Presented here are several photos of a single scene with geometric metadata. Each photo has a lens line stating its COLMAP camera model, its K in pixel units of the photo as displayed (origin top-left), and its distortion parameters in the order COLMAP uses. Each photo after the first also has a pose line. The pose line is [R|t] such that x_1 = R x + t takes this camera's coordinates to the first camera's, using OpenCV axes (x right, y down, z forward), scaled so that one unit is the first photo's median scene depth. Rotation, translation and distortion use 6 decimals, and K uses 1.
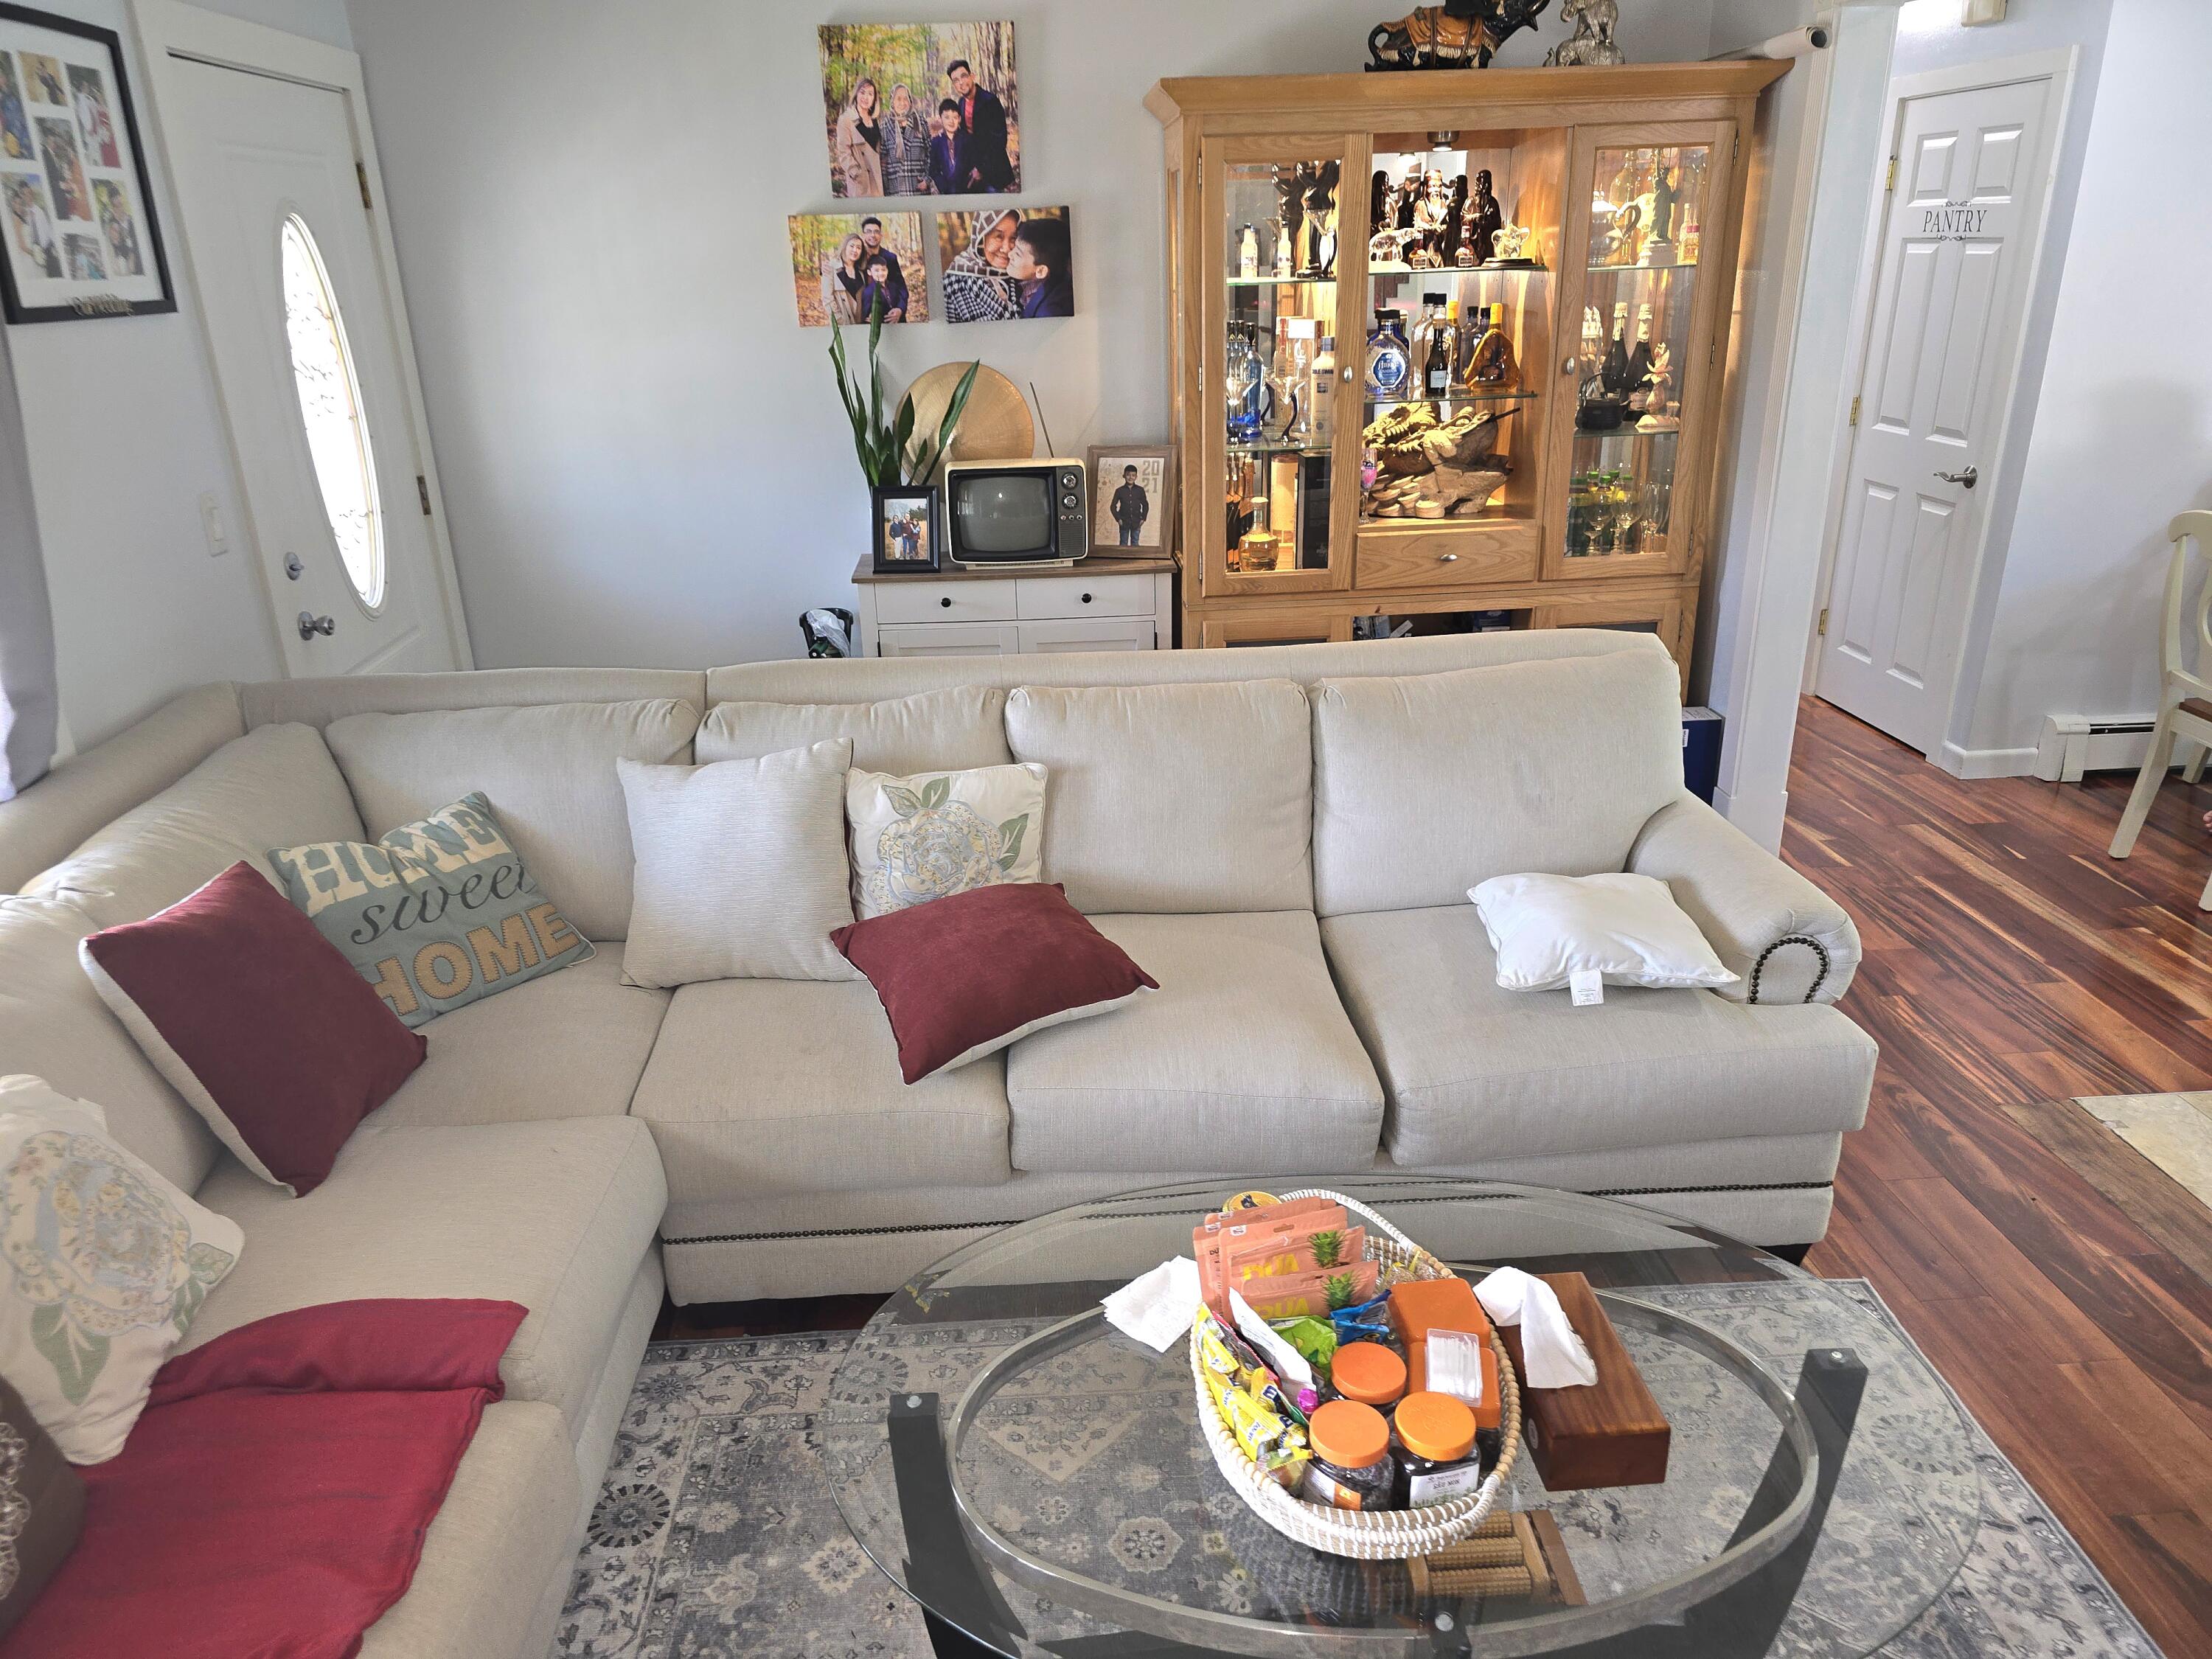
lens RADIAL K [[1493.4, 0, 1118.6], [0, 1493.4, 852.1], [0, 0, 1]] dist [0.051432, -0.053707]
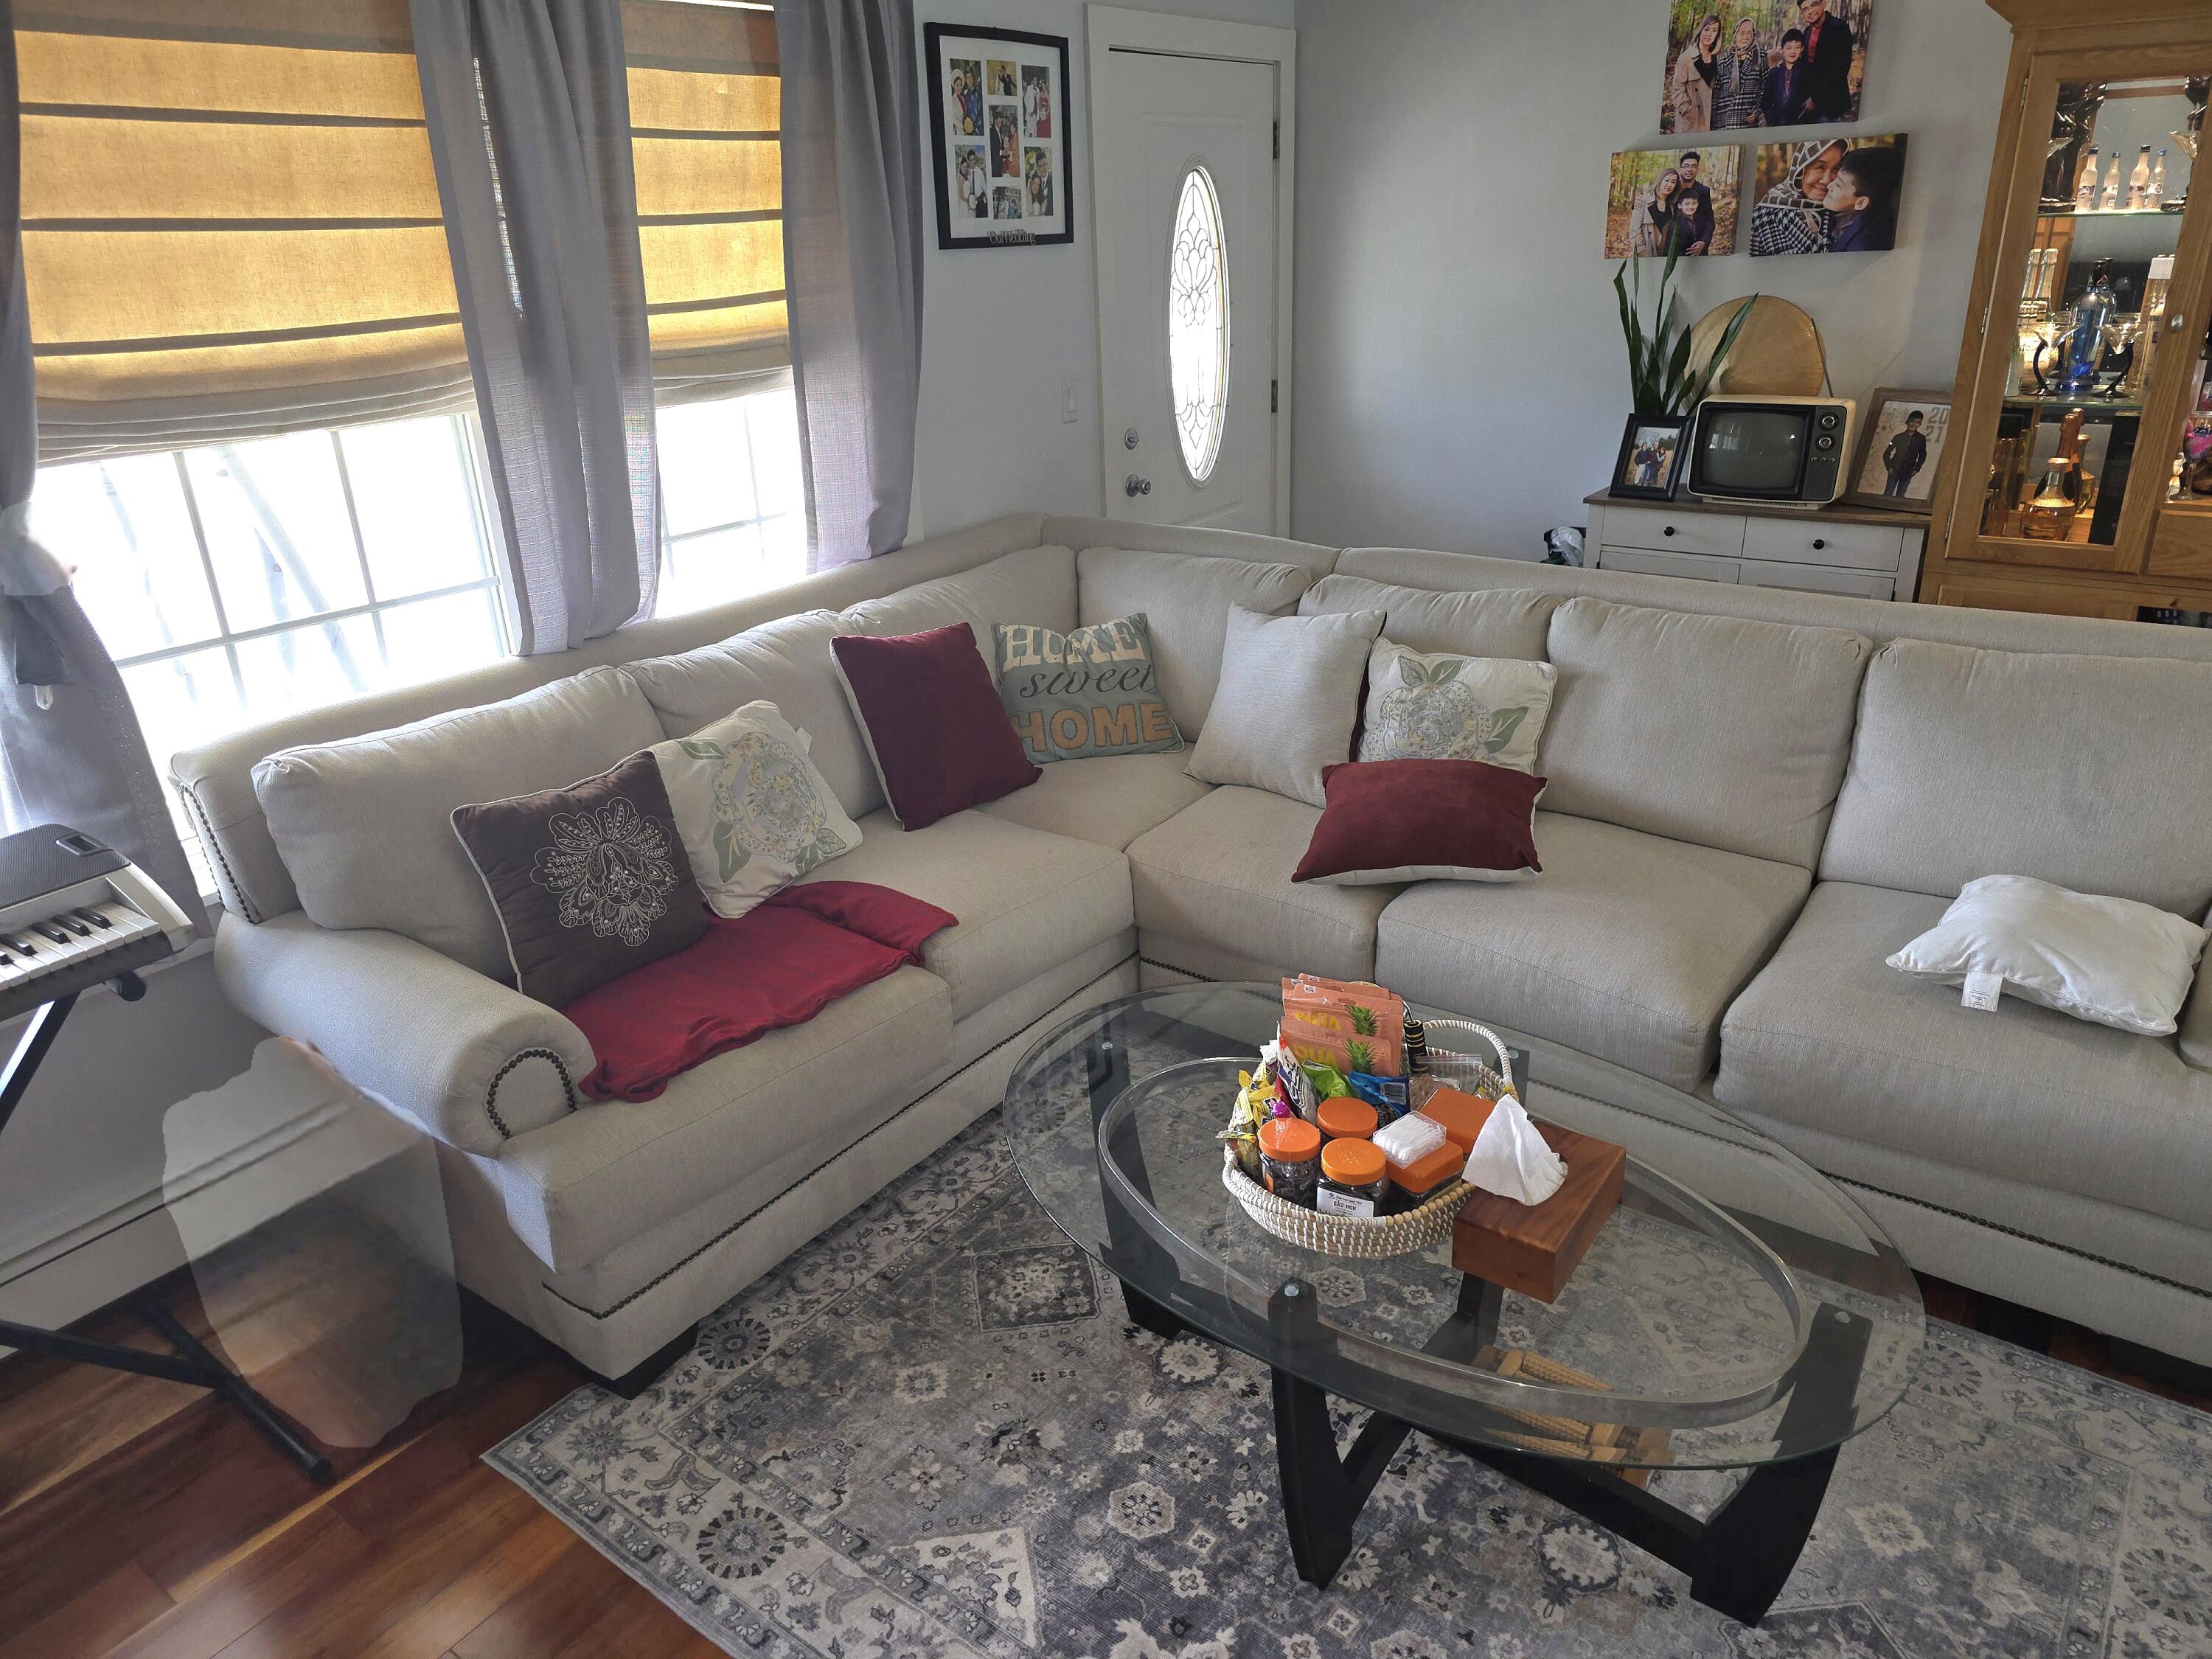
lens RADIAL K [[1493.4, 0, 1100.1], [0, 1493.4, 847.8], [0, 0, 1]] dist [0.051432, -0.053707]
pose [[0.764578, 0.248421, -0.594732, 0.388129], [-0.225990, 0.967484, 0.113591, 0.020147], [0.603613, 0.047555, 0.795858, -0.066975]]
